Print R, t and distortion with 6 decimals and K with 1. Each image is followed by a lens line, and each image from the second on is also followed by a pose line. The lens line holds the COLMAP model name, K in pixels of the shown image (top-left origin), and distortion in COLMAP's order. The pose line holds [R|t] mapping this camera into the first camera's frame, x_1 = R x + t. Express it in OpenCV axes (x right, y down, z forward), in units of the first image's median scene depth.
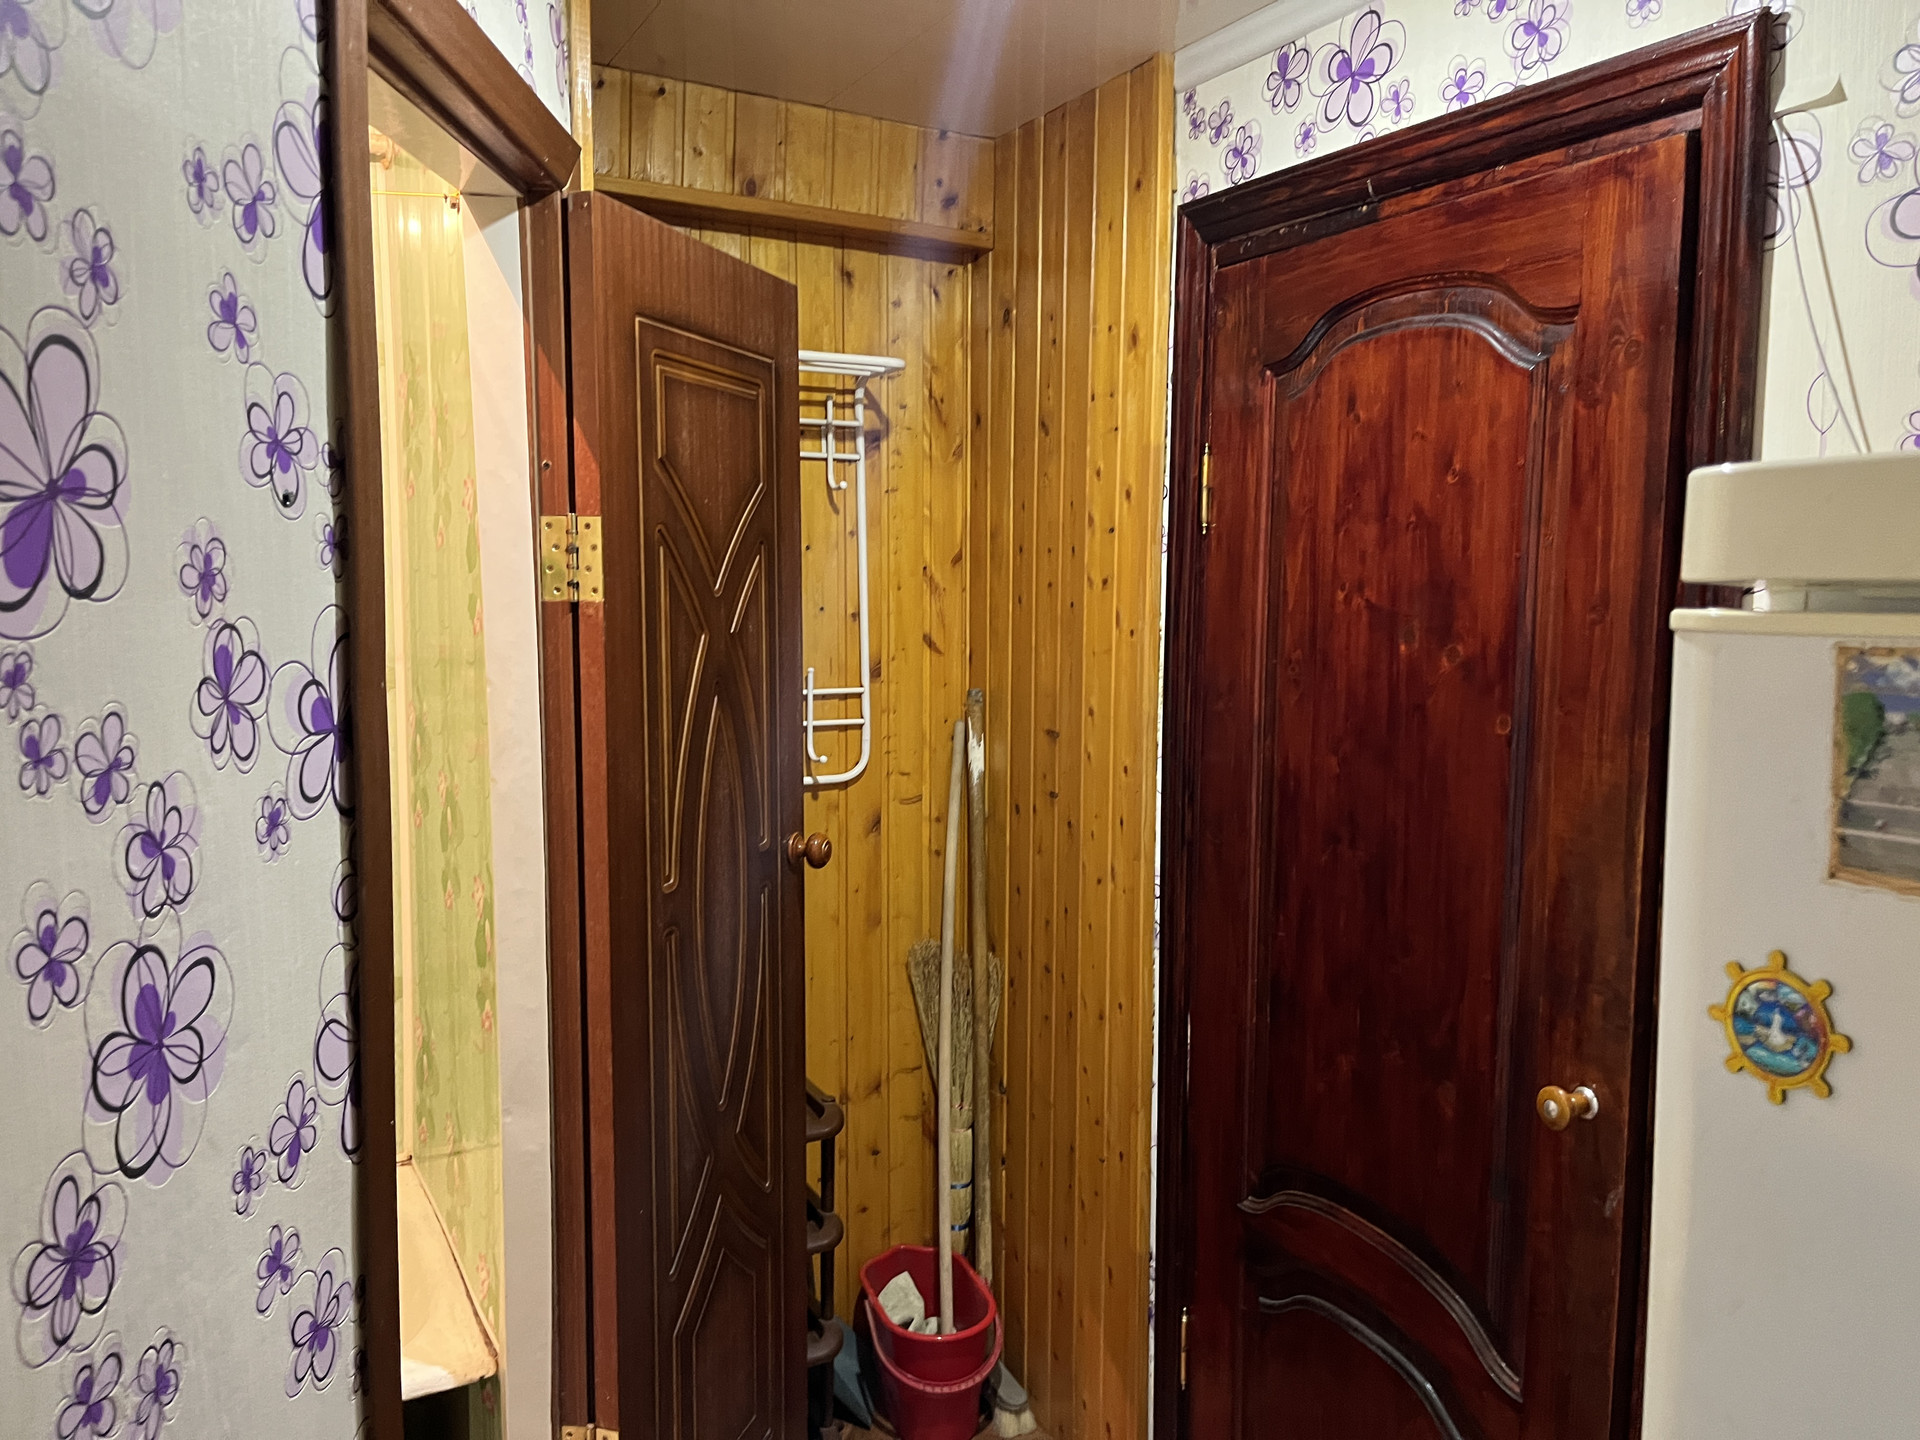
lens RADIAL K [[1448.4, 0, 980.6], [0, 1448.4, 702.2], [0, 0, 1]] dist [0.068075, -0.095615]
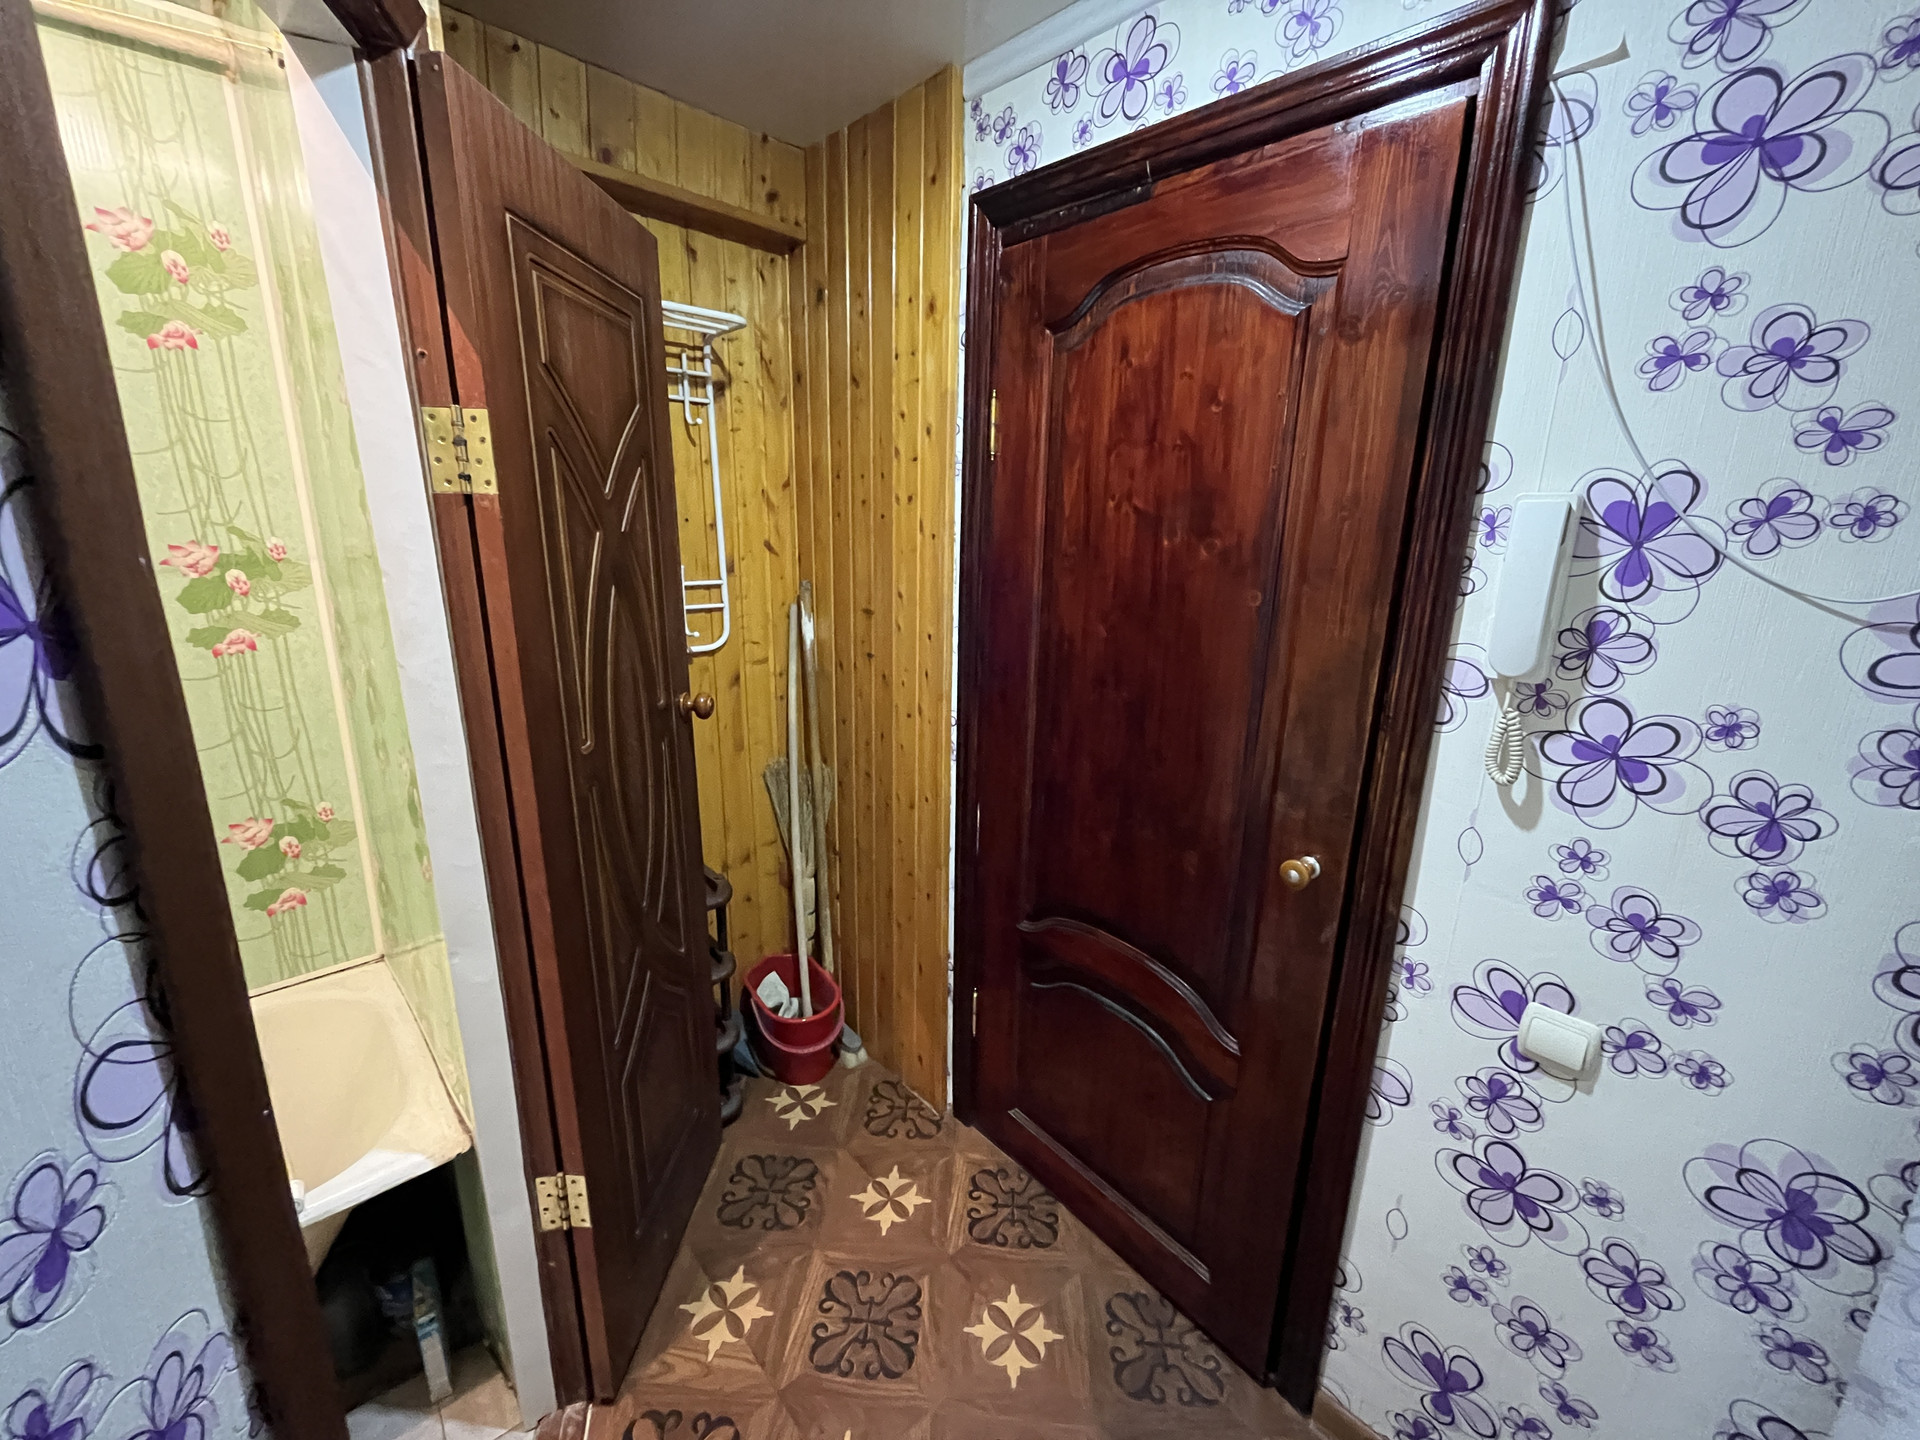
lens RADIAL K [[780.9, 0, 963.1], [0, 780.9, 714.4], [0, 0, 1]] dist [-0.003712, 0.000158]
pose [[0.966203, -0.052673, 0.252343, -0.079406], [0.013190, 0.987721, 0.155669, 0.004731], [-0.257444, -0.147080, 0.955034, 0.329060]]
